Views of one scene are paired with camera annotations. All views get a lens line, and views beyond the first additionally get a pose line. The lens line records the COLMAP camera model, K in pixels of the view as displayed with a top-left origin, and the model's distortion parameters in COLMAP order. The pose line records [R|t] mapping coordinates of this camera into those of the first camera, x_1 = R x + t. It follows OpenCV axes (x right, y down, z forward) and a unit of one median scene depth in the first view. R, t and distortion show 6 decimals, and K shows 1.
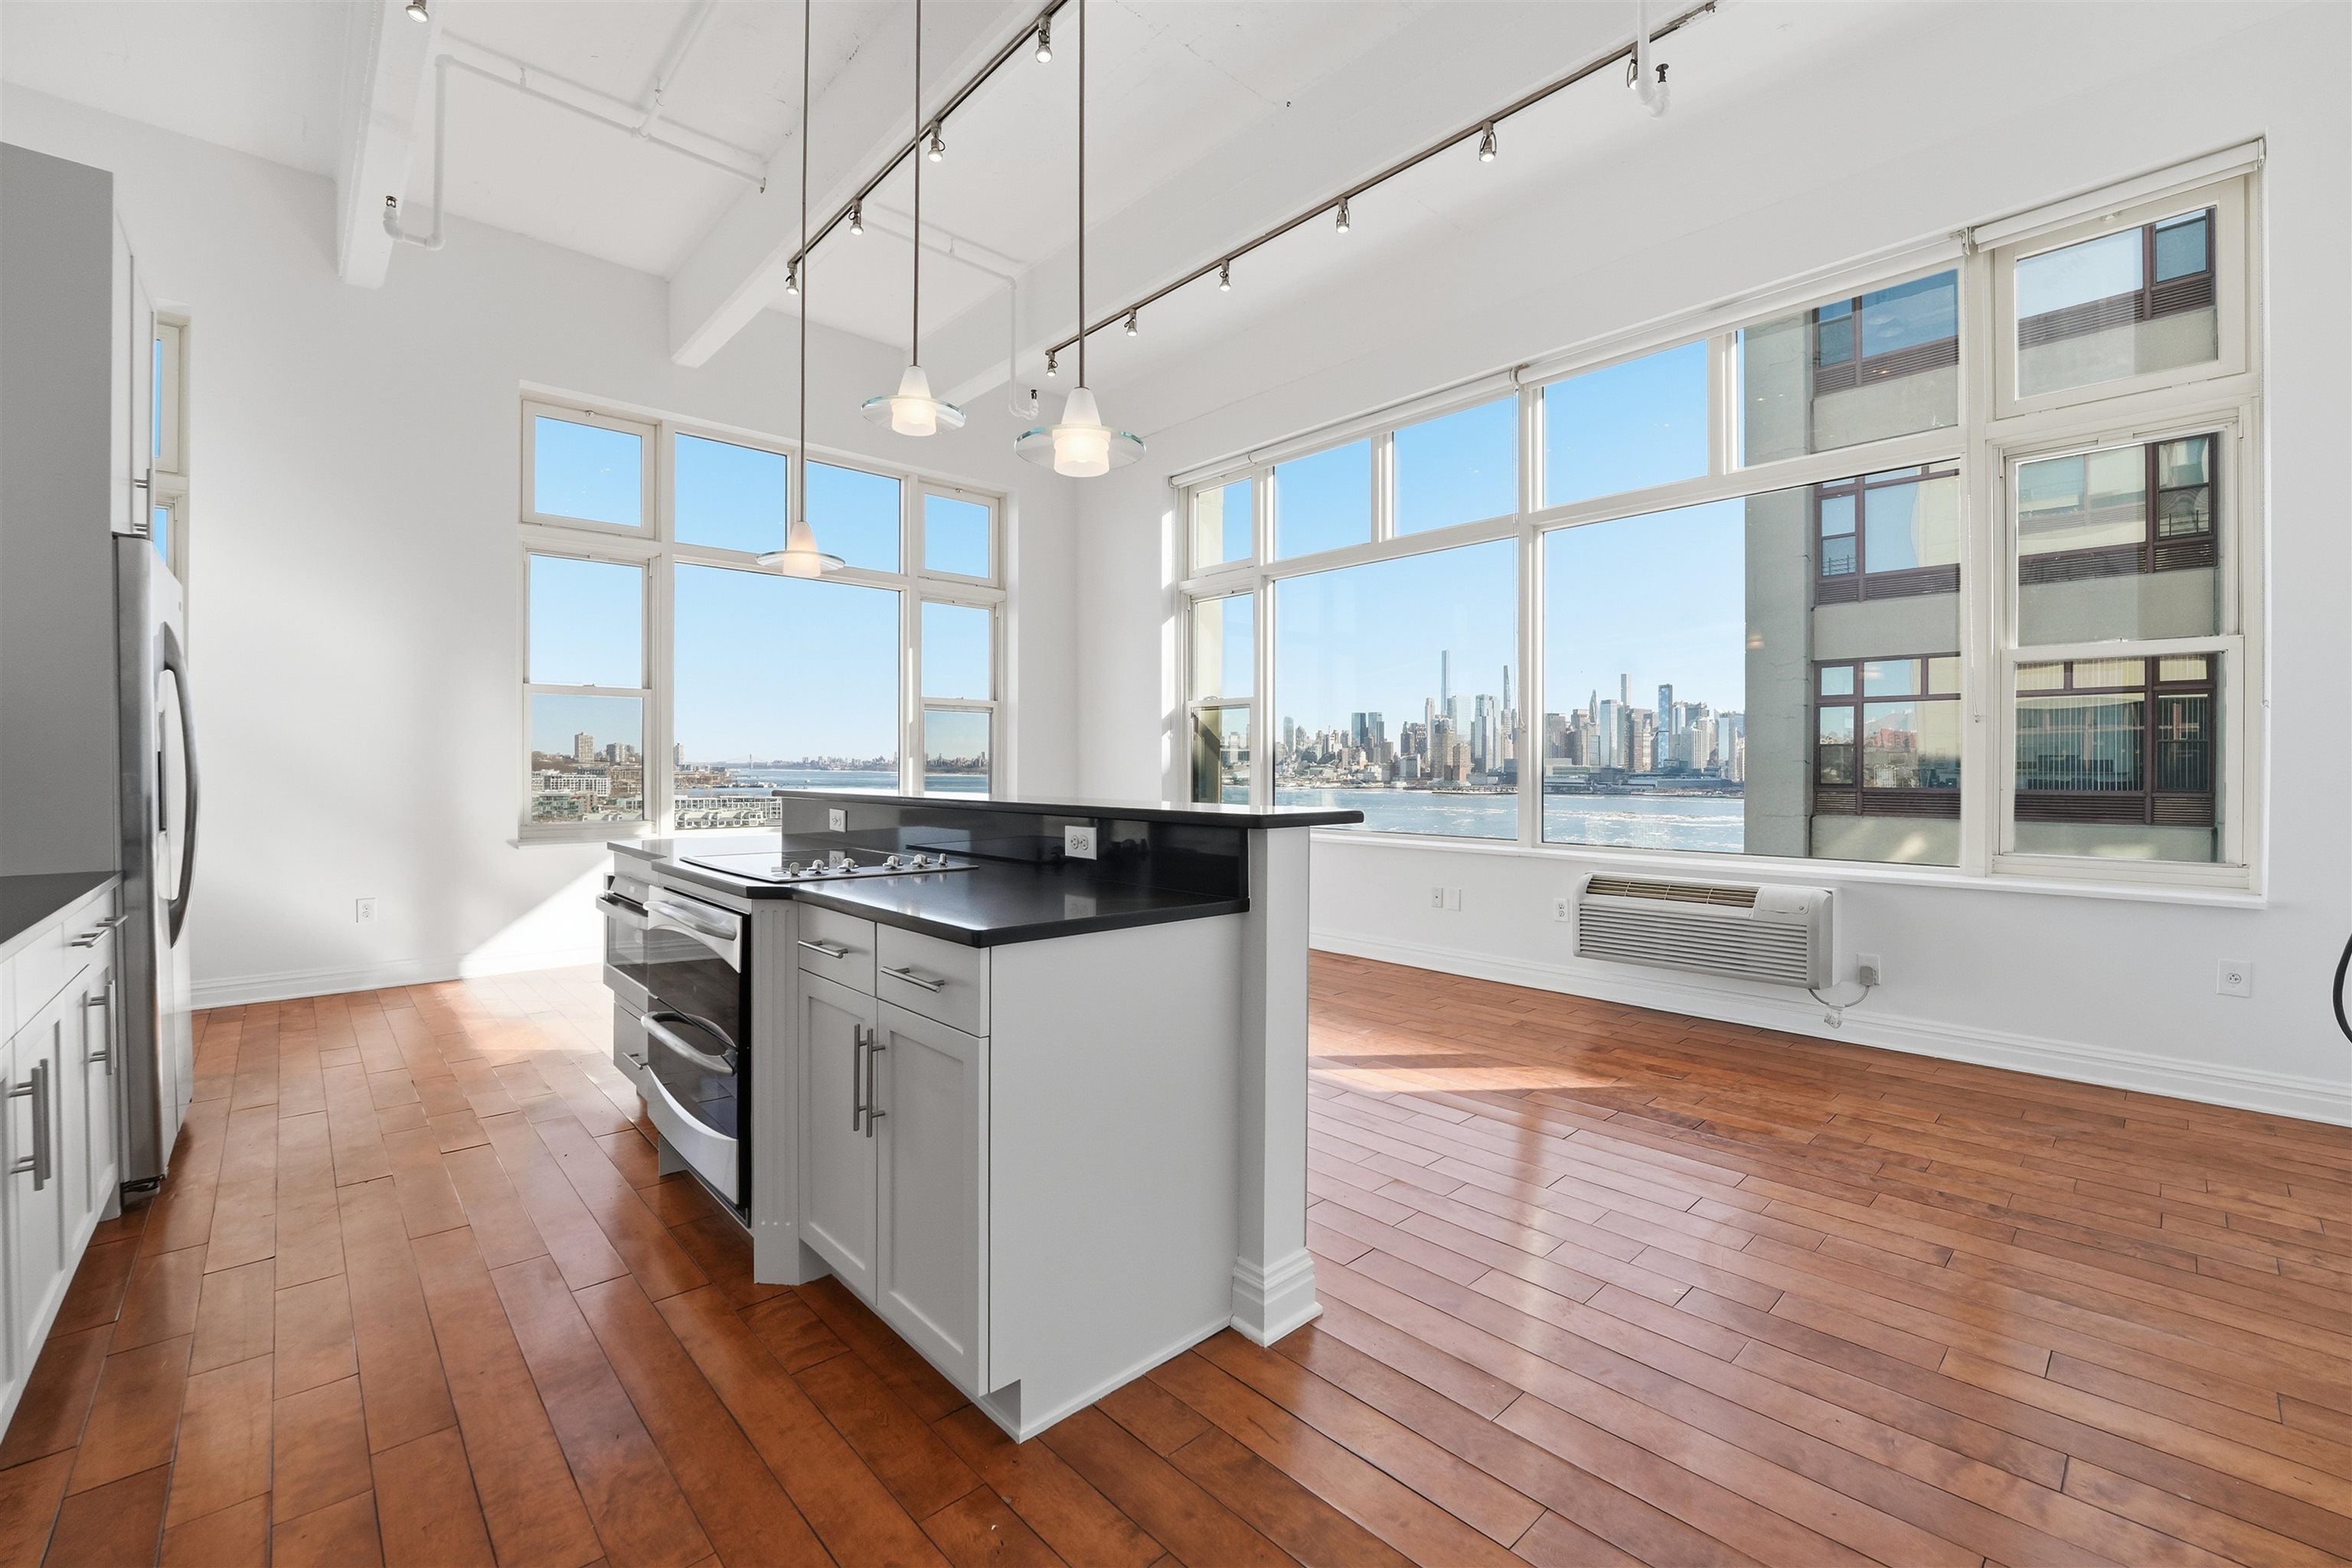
lens RADIAL K [[971.4, 0, 1170.7], [0, 971.4, 772.0], [0, 0, 1]] dist [-0.032446, 0.004442]
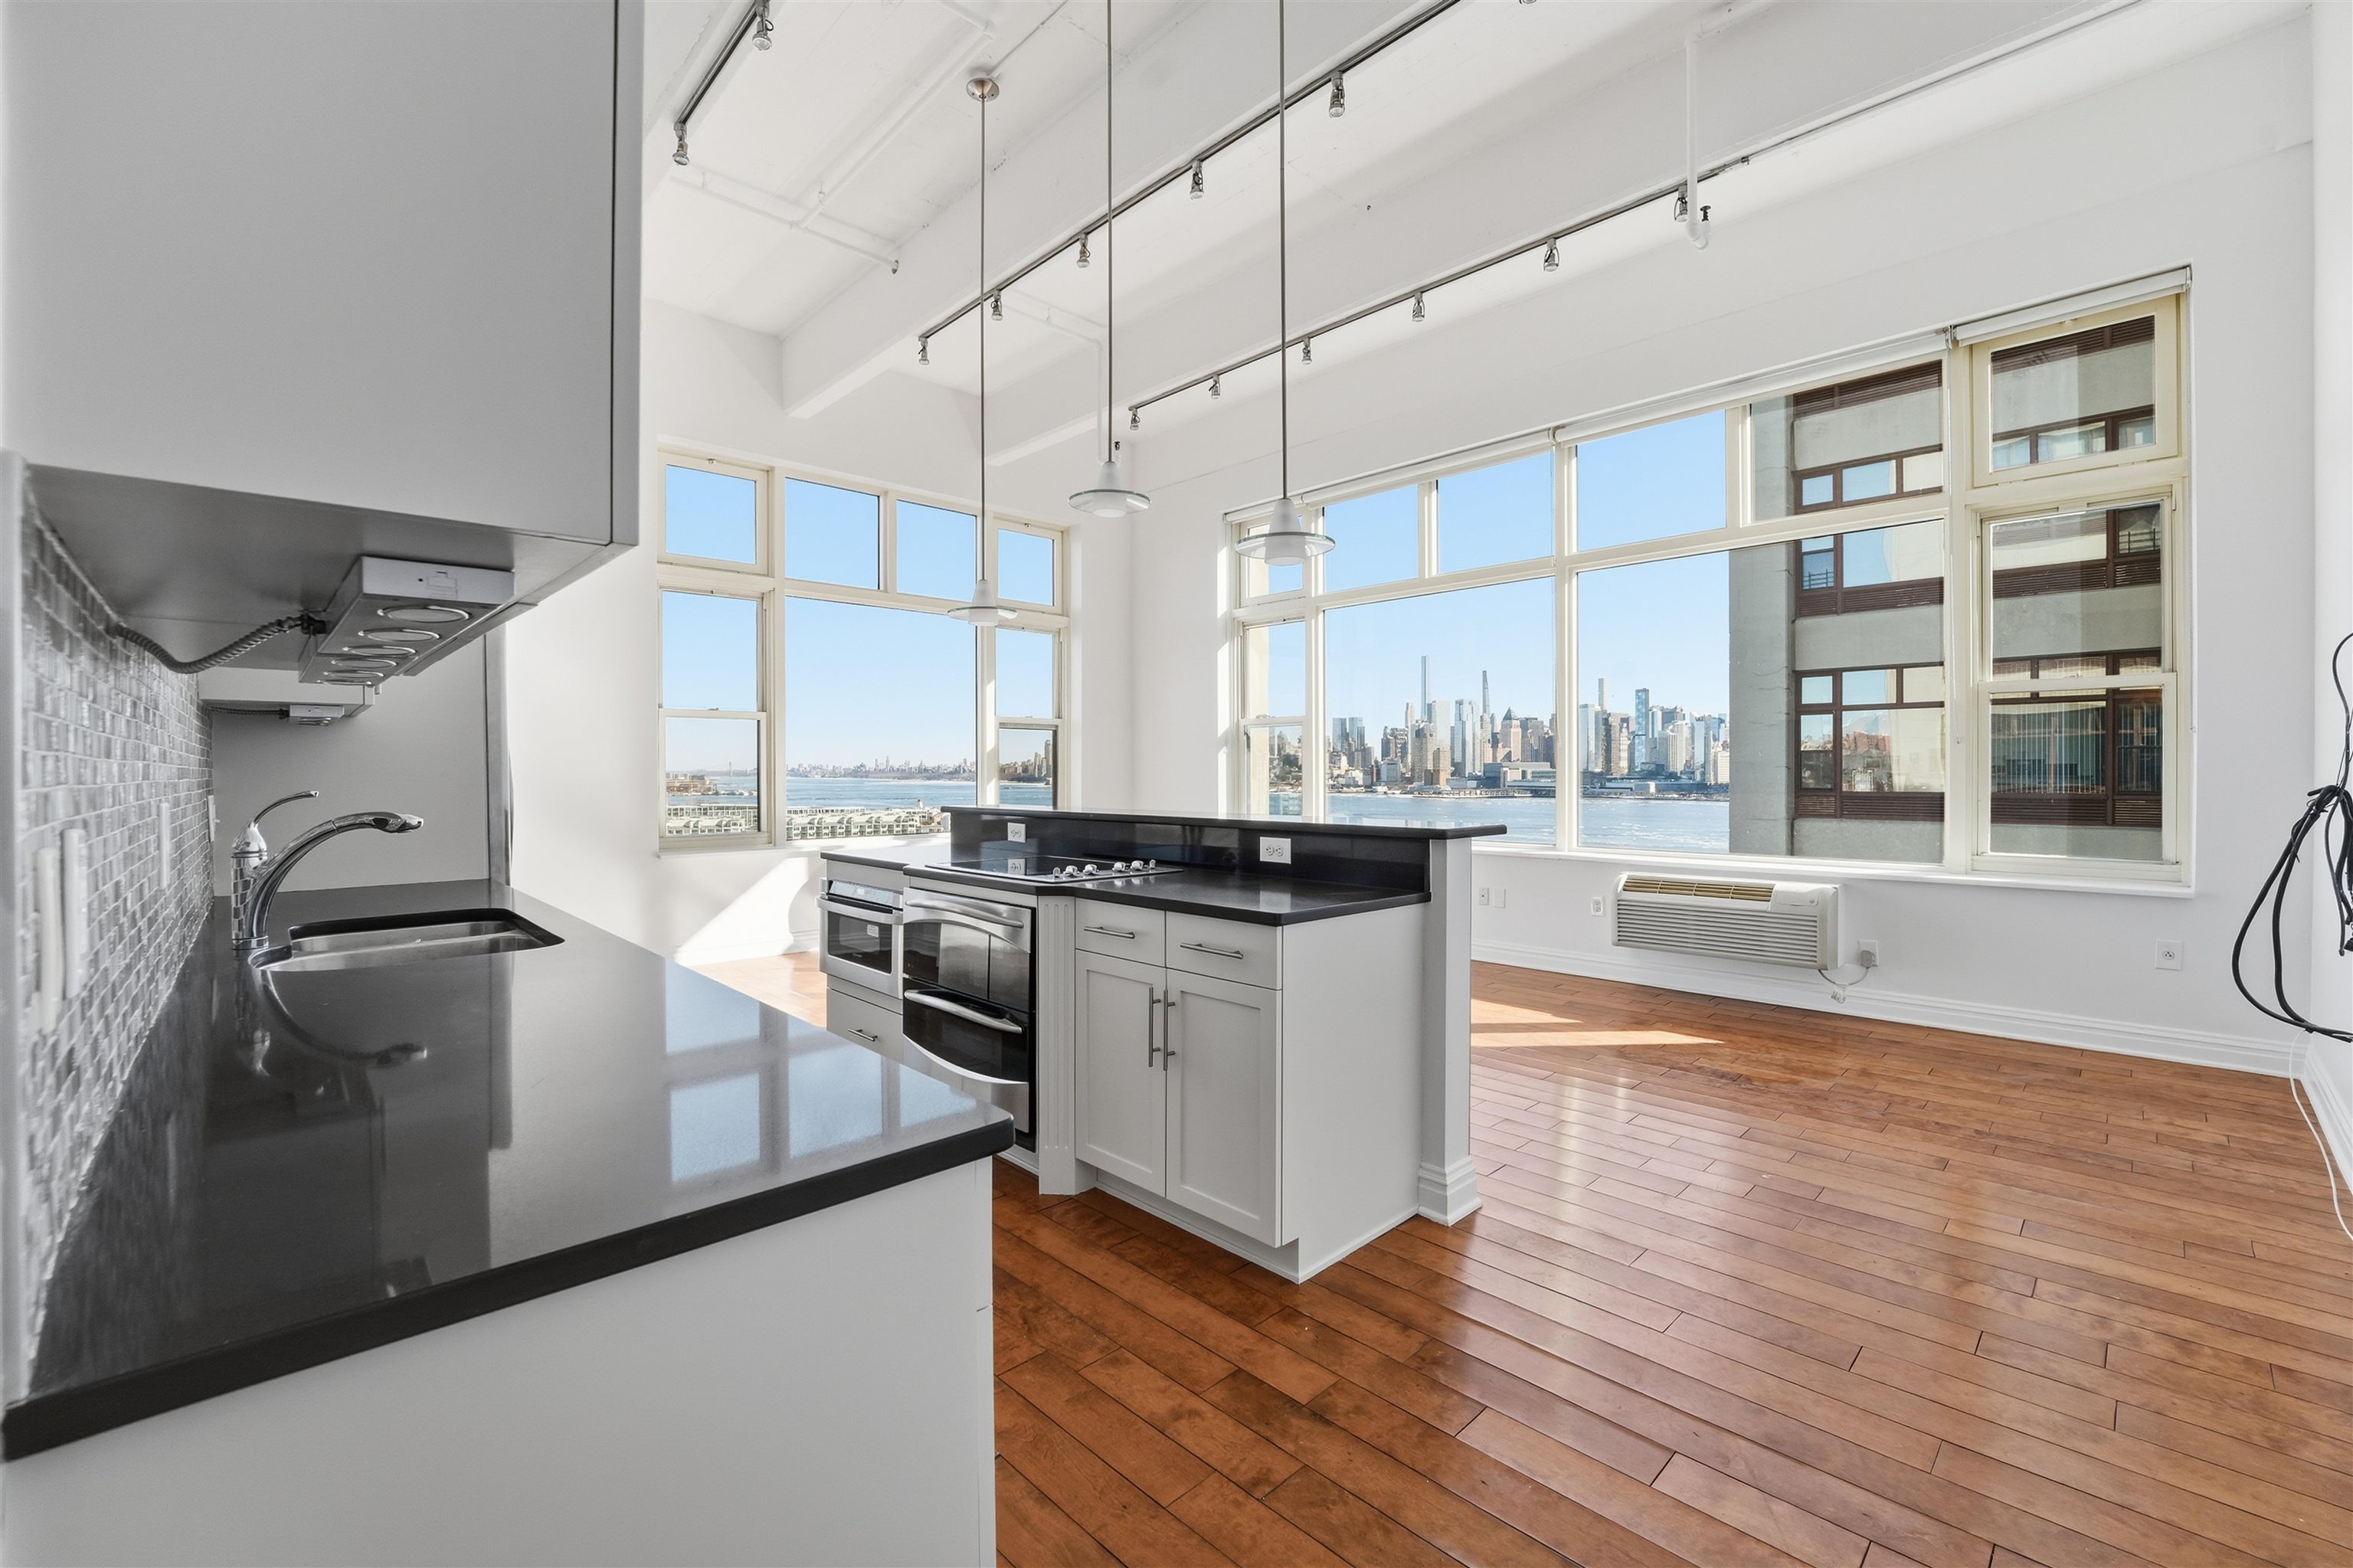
lens RADIAL K [[971.9, 0, 1171.0], [0, 971.9, 777.6], [0, 0, 1]] dist [-0.032446, 0.004442]
pose [[0.999794, -0.004872, 0.019713, -0.099710], [0.004875, 0.999988, -0.000098, -0.009068], [-0.019712, 0.000194, 0.999806, -0.106519]]
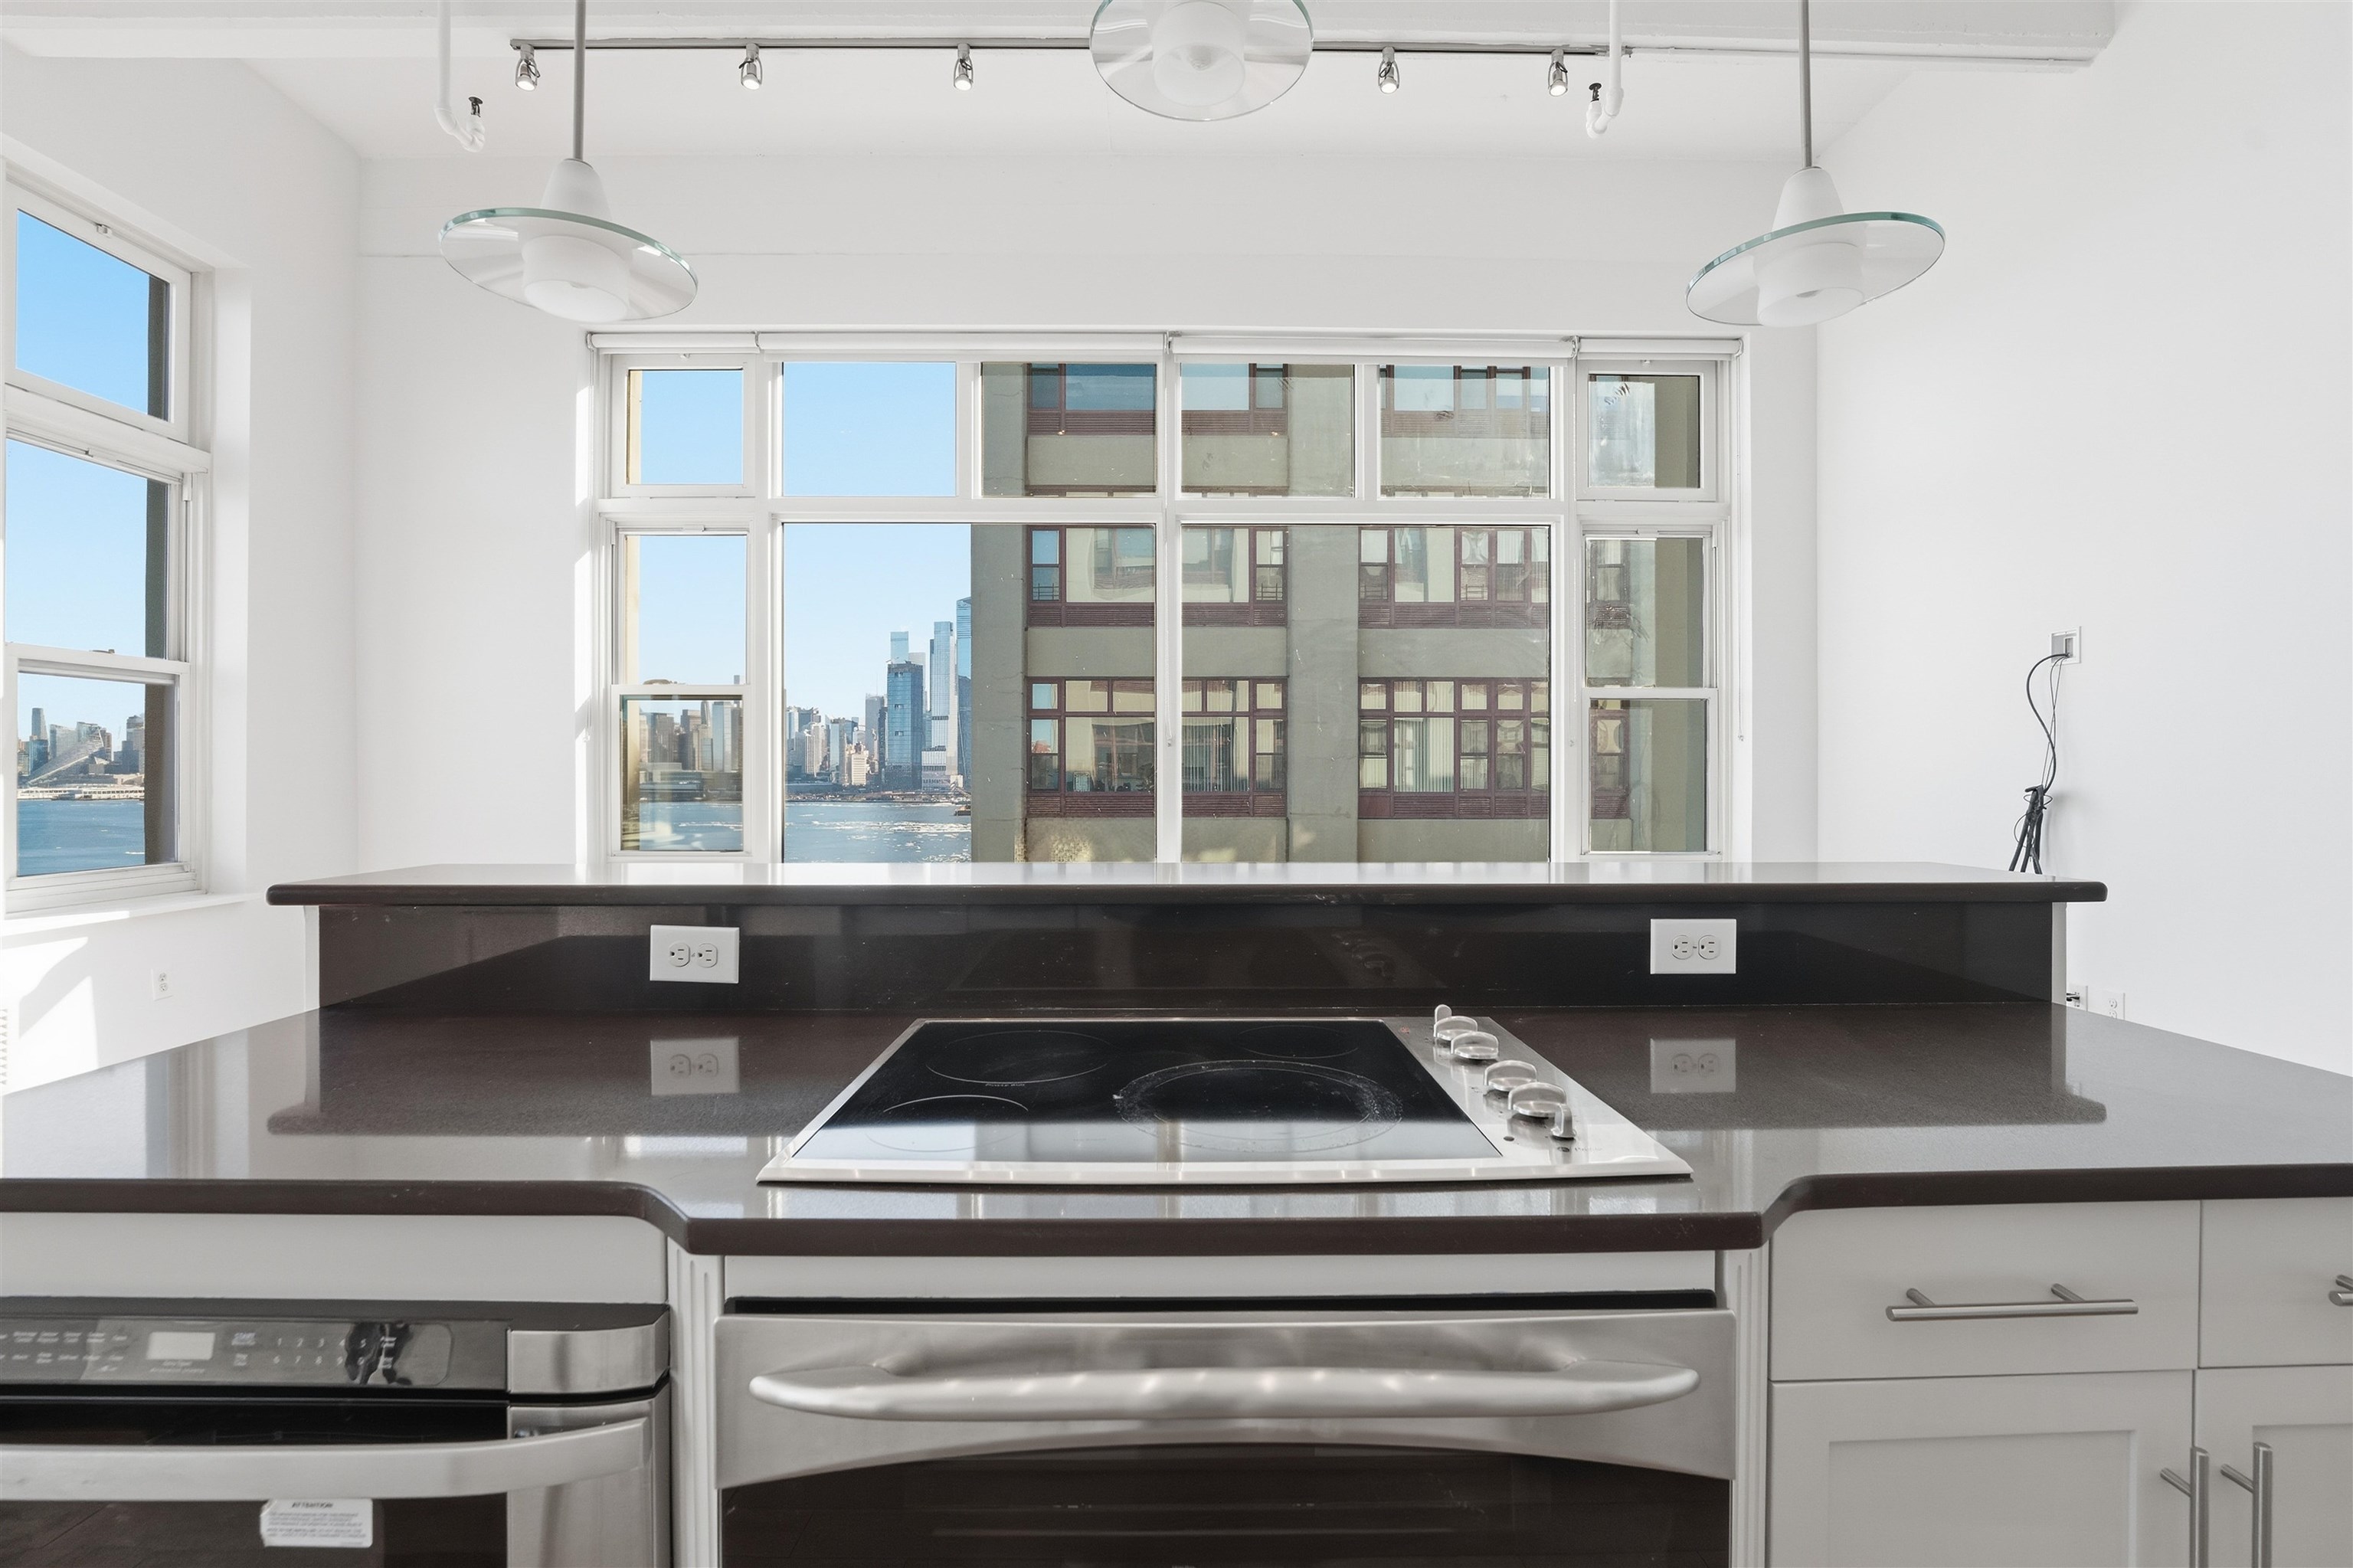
lens RADIAL K [[1030.2, 0, 1175.8], [0, 1030.2, 769.5], [0, 0, 1]] dist [-0.023671, 0.002398]
pose [[0.665863, -0.001135, 0.746073, -0.293496], [0.007050, 0.999964, -0.004771, -0.012496], [-0.746041, 0.008437, 0.665847, 0.320565]]
